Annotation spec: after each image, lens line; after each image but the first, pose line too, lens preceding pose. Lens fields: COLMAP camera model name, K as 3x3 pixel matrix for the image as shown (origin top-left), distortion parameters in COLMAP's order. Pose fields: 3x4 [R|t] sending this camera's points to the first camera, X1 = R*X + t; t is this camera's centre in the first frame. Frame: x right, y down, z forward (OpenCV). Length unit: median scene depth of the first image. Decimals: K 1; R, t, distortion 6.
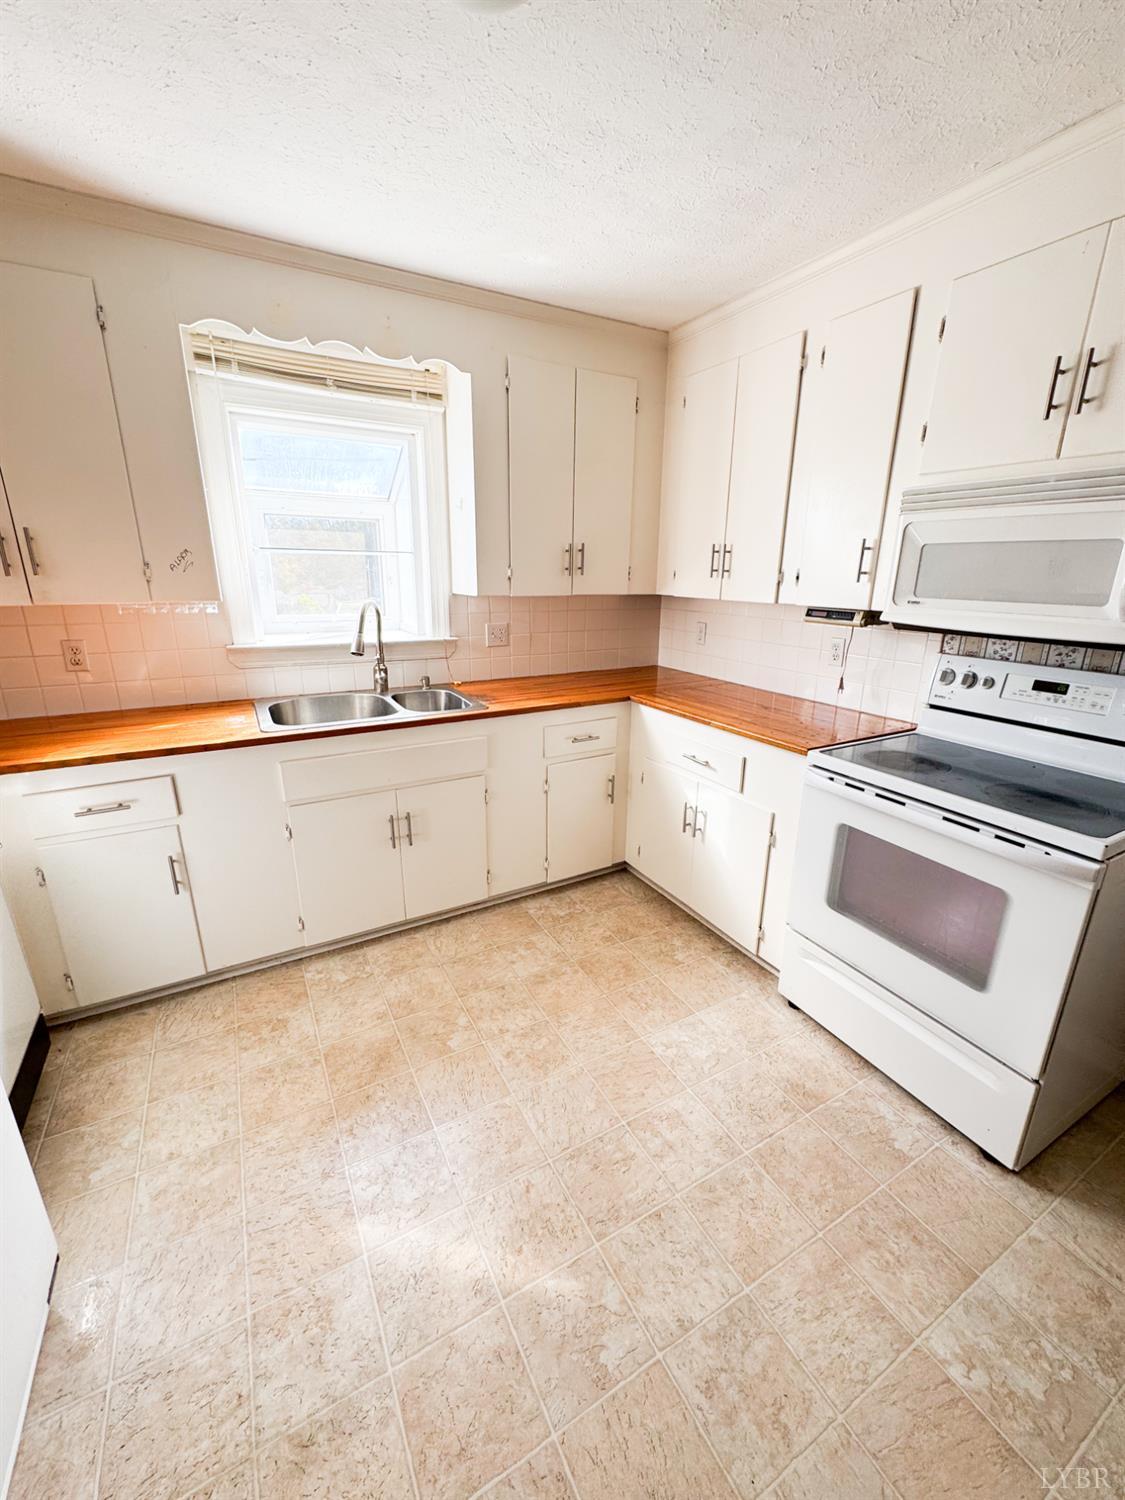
lens RADIAL K [[617.9, 0, 567.9], [0, 617.9, 751.4], [0, 0, 1]] dist [-0.003714, -0.000004]
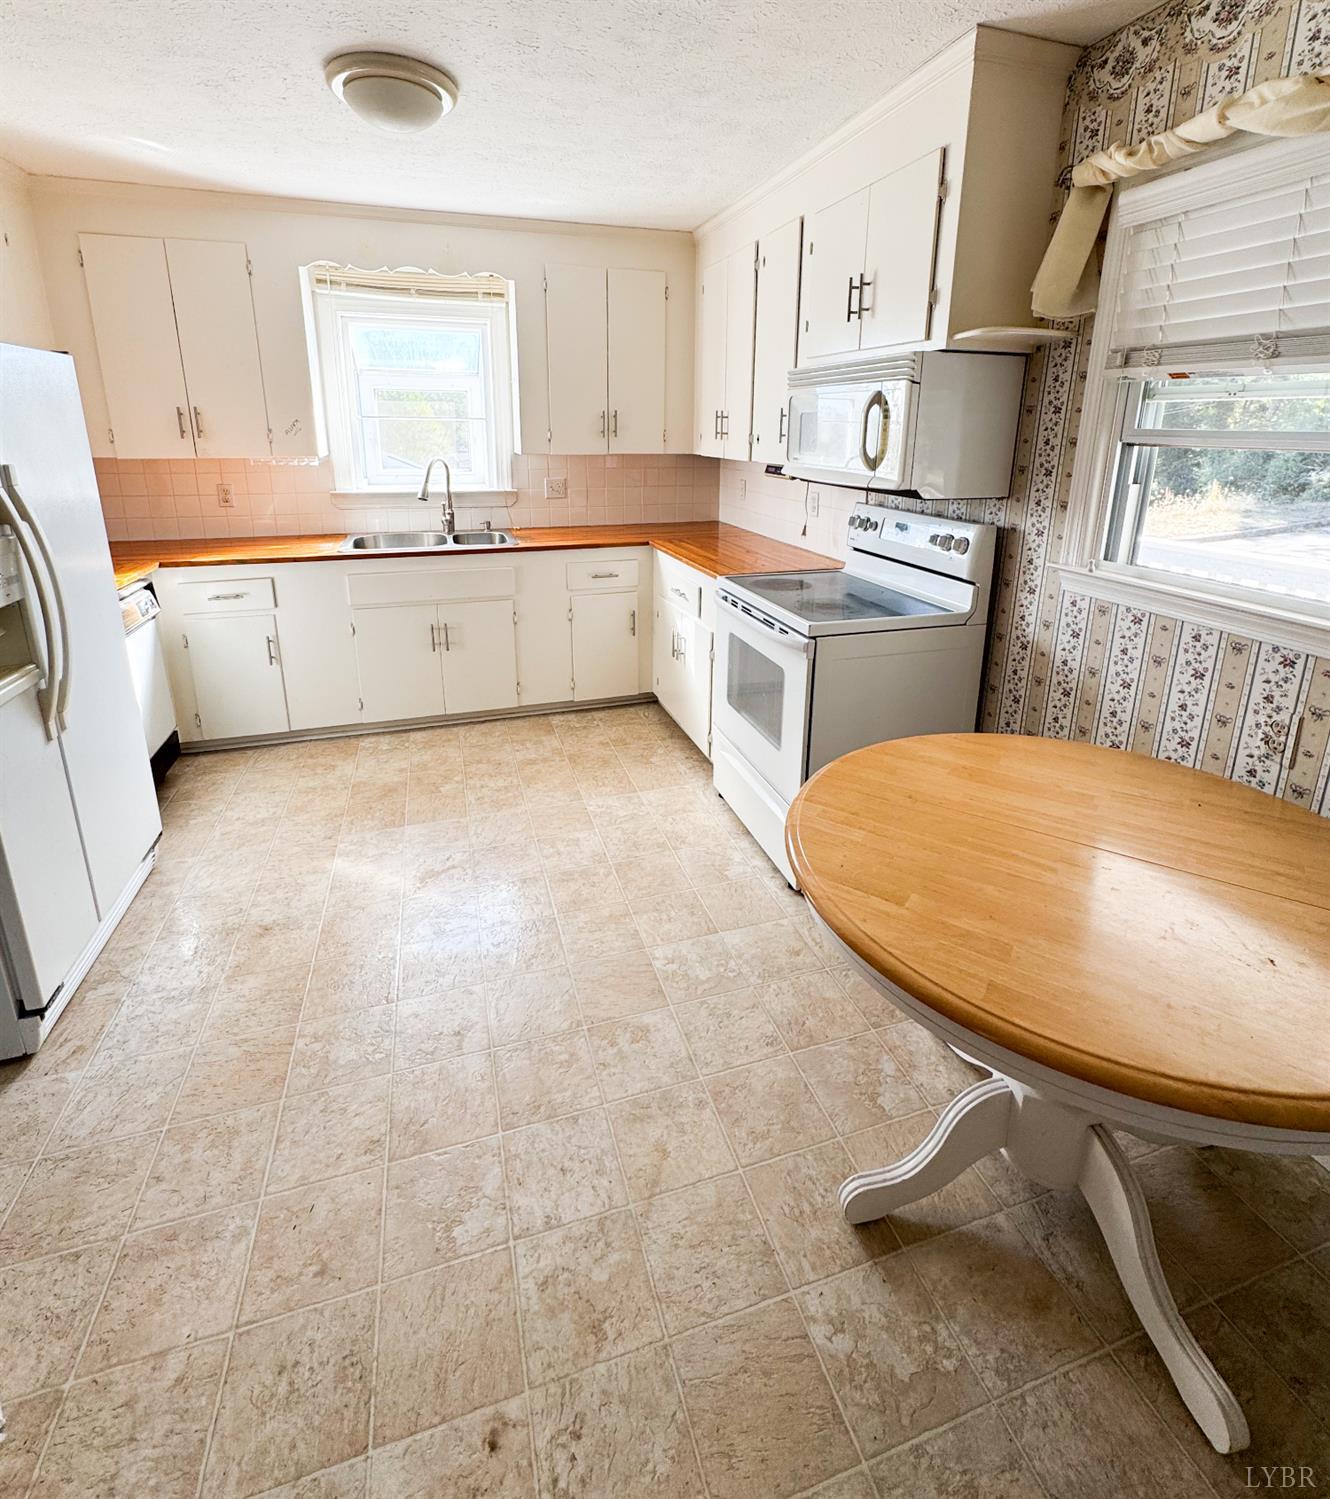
lens RADIAL K [[765.0, 0, 678.8], [0, 765.0, 618.2], [0, 0, 1]] dist [-0.006061, 0.000259]
pose [[0.979392, 0.045471, -0.196784, 0.539598], [-0.054029, 0.997803, -0.038336, 0.127874], [0.194608, 0.048178, 0.979697, -0.459951]]
